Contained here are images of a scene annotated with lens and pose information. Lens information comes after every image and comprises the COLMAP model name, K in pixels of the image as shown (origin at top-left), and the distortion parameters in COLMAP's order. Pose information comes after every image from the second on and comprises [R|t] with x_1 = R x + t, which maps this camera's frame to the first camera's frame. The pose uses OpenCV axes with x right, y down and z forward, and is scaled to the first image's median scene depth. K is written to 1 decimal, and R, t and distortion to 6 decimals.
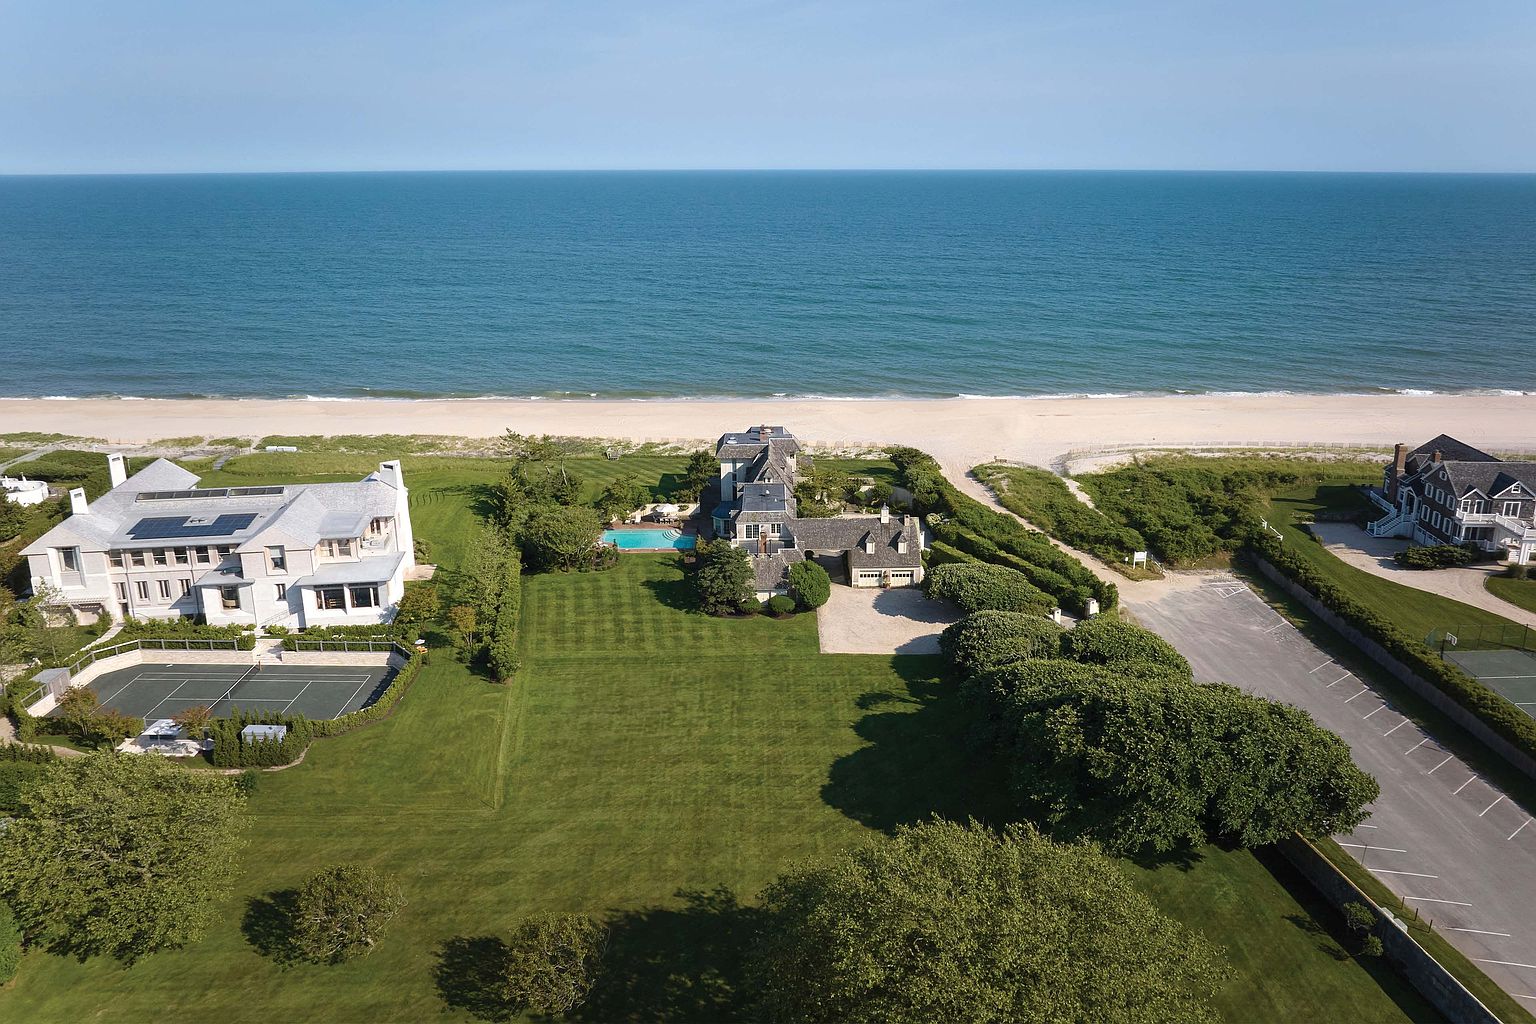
lens RADIAL K [[1050.7, 0, 768.0], [0, 1050.7, 512.0], [0, 0, 1]] dist [-0.041342, -0.000231]
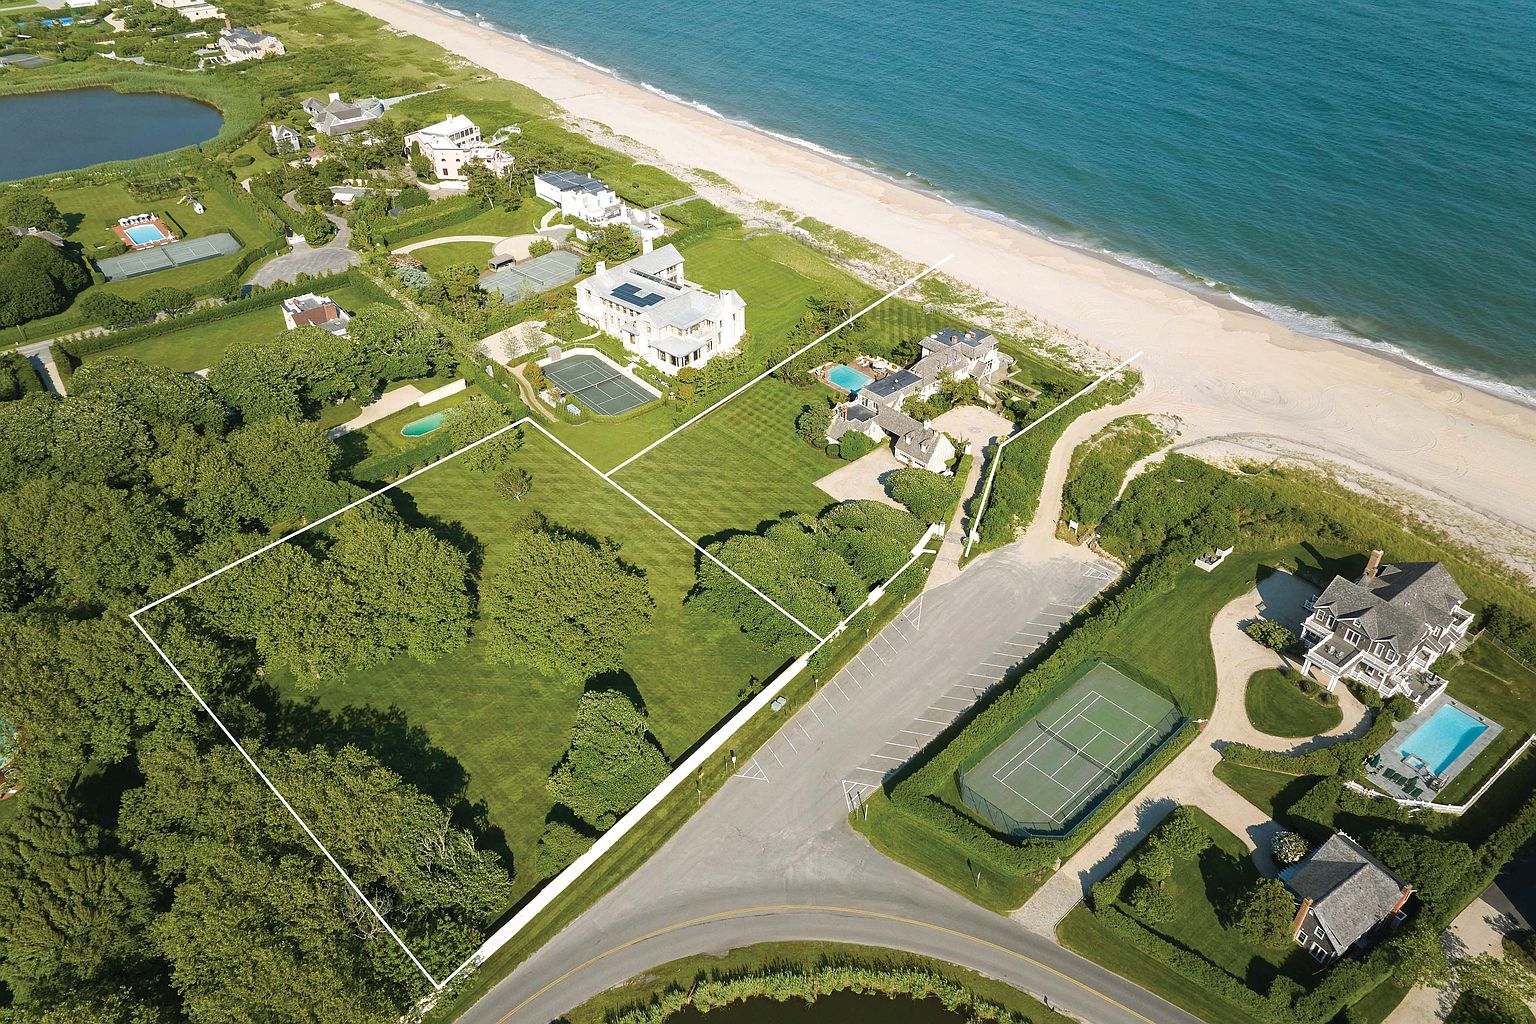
lens RADIAL K [[1050.7, 0, 768.0], [0, 1050.7, 512.0], [0, 0, 1]] dist [-0.041342, -0.000231]
pose [[0.665641, 0.436213, -0.605508, 1.015904], [-0.229177, 0.891656, 0.390420, -0.462056], [0.710211, -0.121111, 0.693492, -0.257976]]
